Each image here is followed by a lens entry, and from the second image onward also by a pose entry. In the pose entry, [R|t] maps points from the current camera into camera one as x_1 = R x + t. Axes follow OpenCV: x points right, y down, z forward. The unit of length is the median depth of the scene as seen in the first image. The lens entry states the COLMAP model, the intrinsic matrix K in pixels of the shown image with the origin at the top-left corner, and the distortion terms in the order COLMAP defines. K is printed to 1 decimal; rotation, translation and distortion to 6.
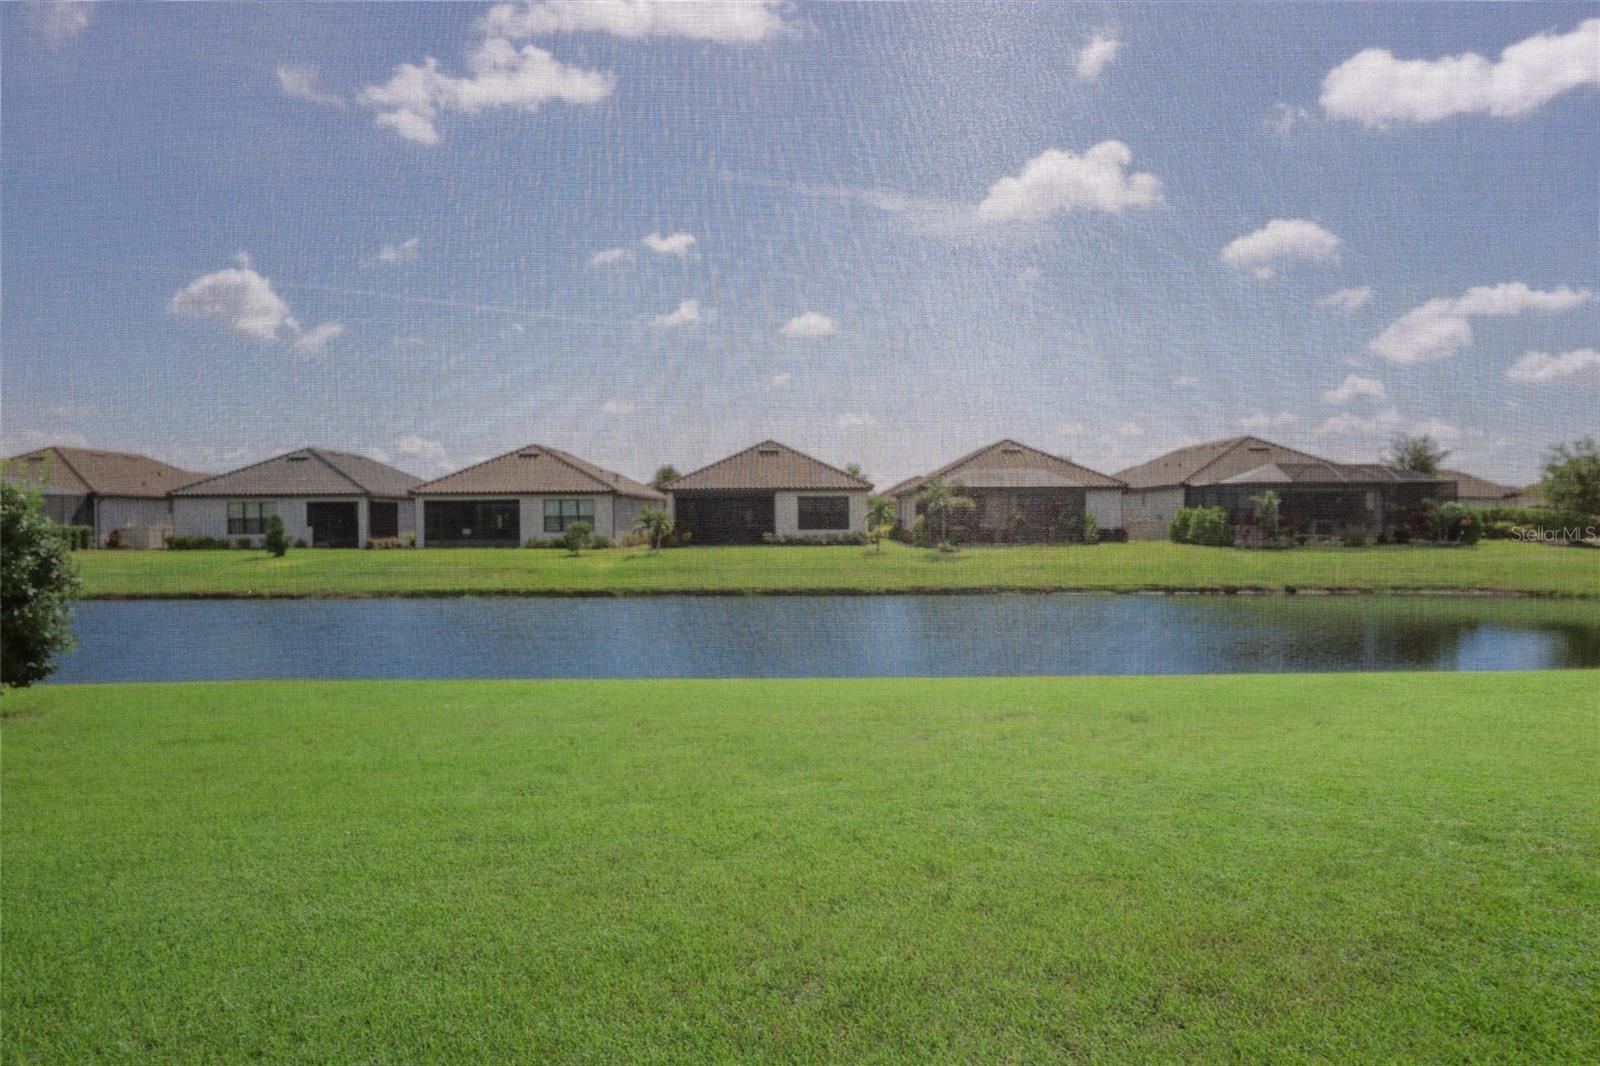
lens RADIAL K [[1231.7, 0, 800.1], [0, 1231.7, 527.0], [0, 0, 1]] dist [0.006059, 0.000605]
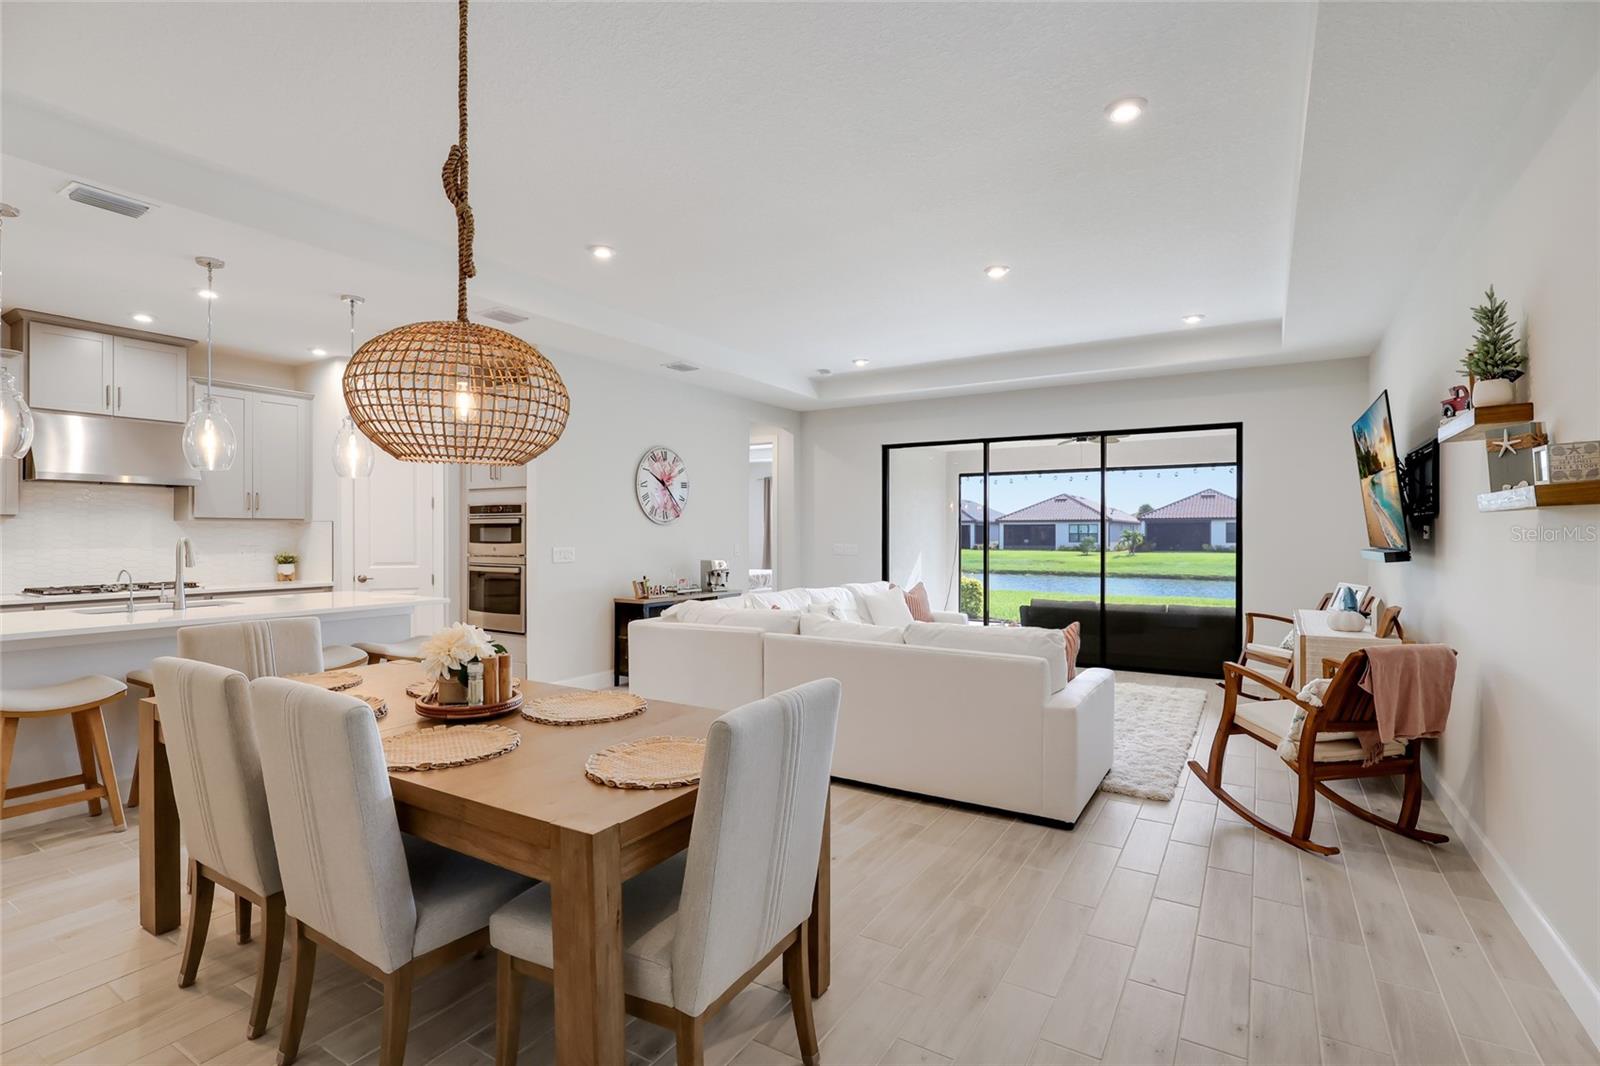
lens RADIAL K [[754.9, 0, 802.9], [0, 754.9, 534.3], [0, 0, 1]] dist [-0.007099, 0.000477]
pose [[0.855145, 0.008610, -0.518317, 0.036897], [-0.011174, 0.999936, -0.001825, -0.001046], [0.518268, 0.007352, 0.855186, -0.171030]]
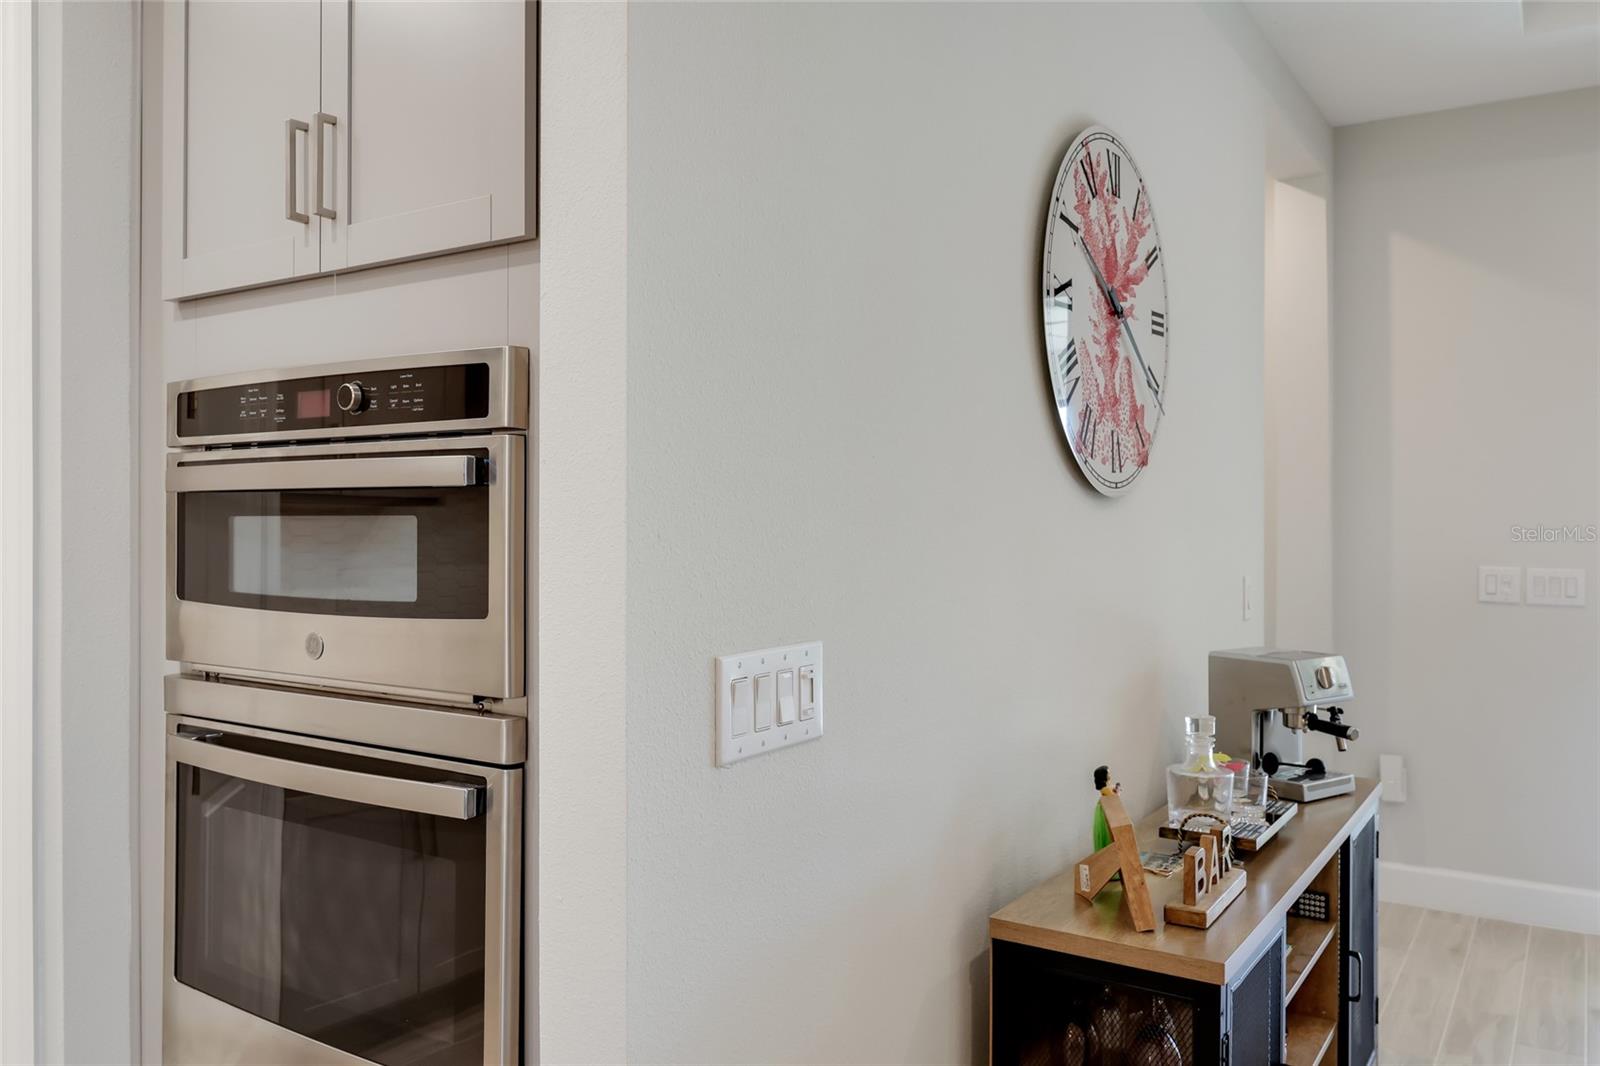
lens RADIAL K [[1231.7, 0, 798.2], [0, 1231.7, 525.1], [0, 0, 1]] dist [0.006059, 0.000605]
pose [[0.832839, 0.010309, -0.553420, -0.004198], [-0.010835, 0.999939, 0.002321, -0.001402], [0.553410, 0.004063, 0.832899, -0.139965]]
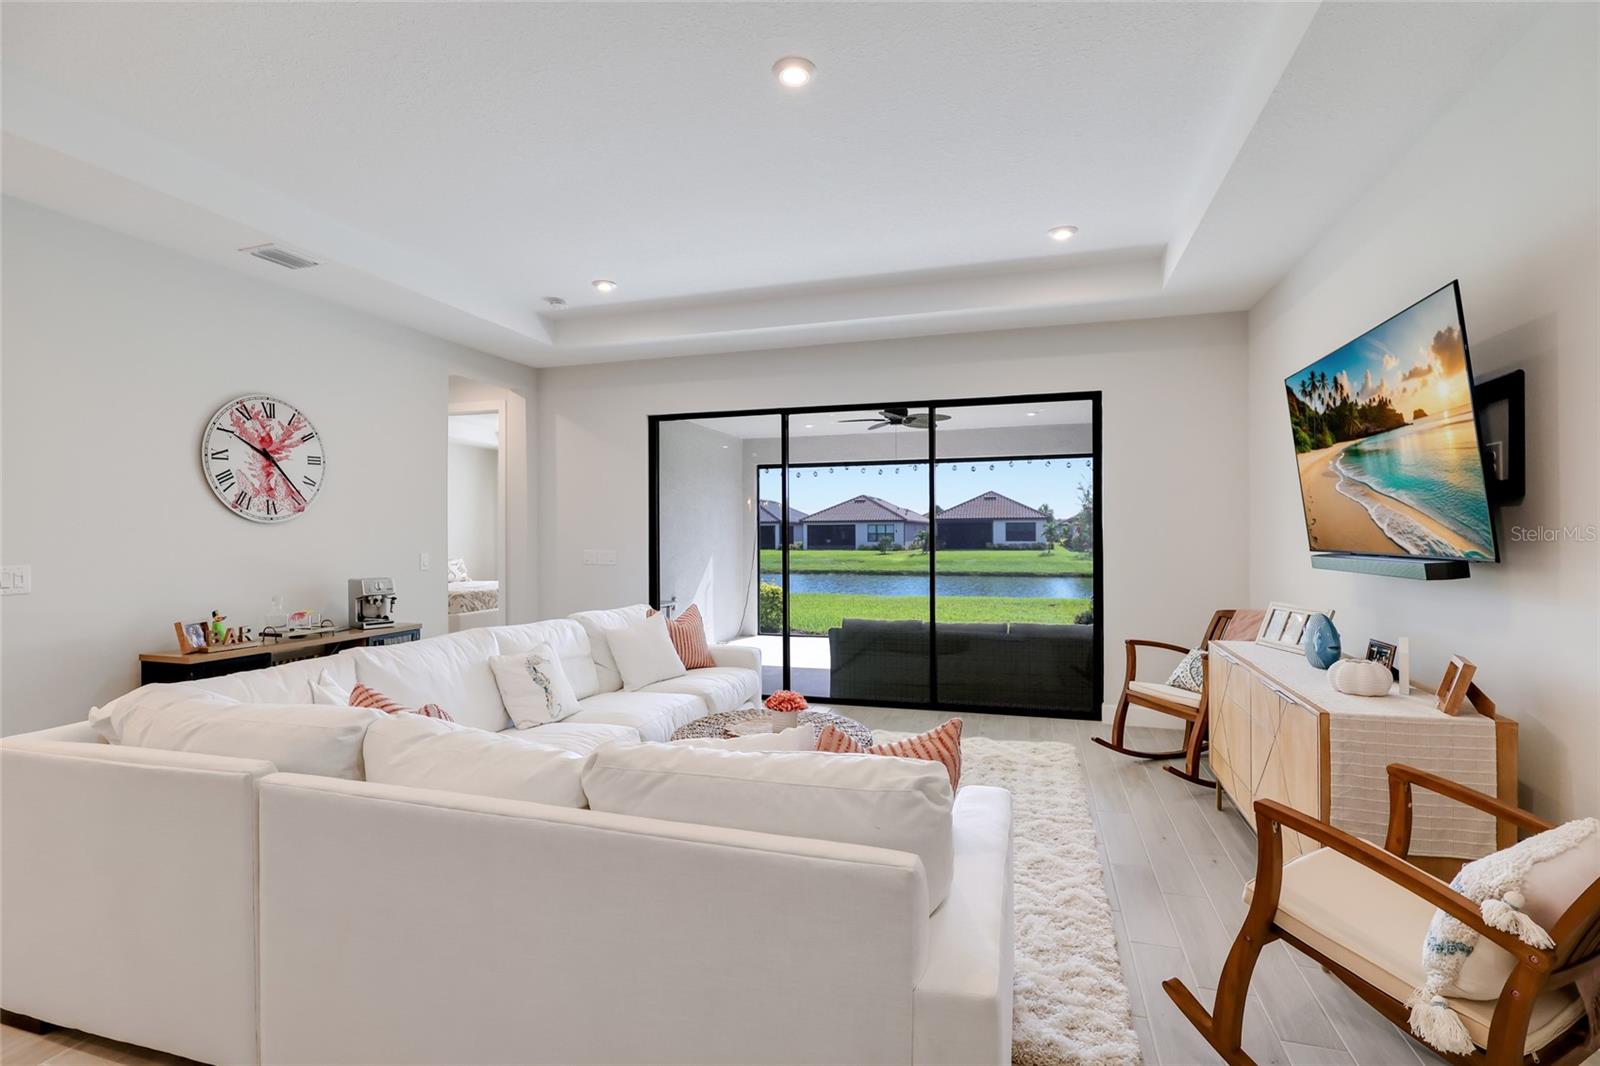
lens RADIAL K [[754.9, 0, 798.6], [0, 754.9, 533.4], [0, 0, 1]] dist [-0.007099, 0.000477]
pose [[0.956553, 0.002265, -0.291548, 0.030242], [-0.004179, 0.999974, -0.005945, -0.001242], [0.291527, 0.006905, 0.956538, -0.148627]]
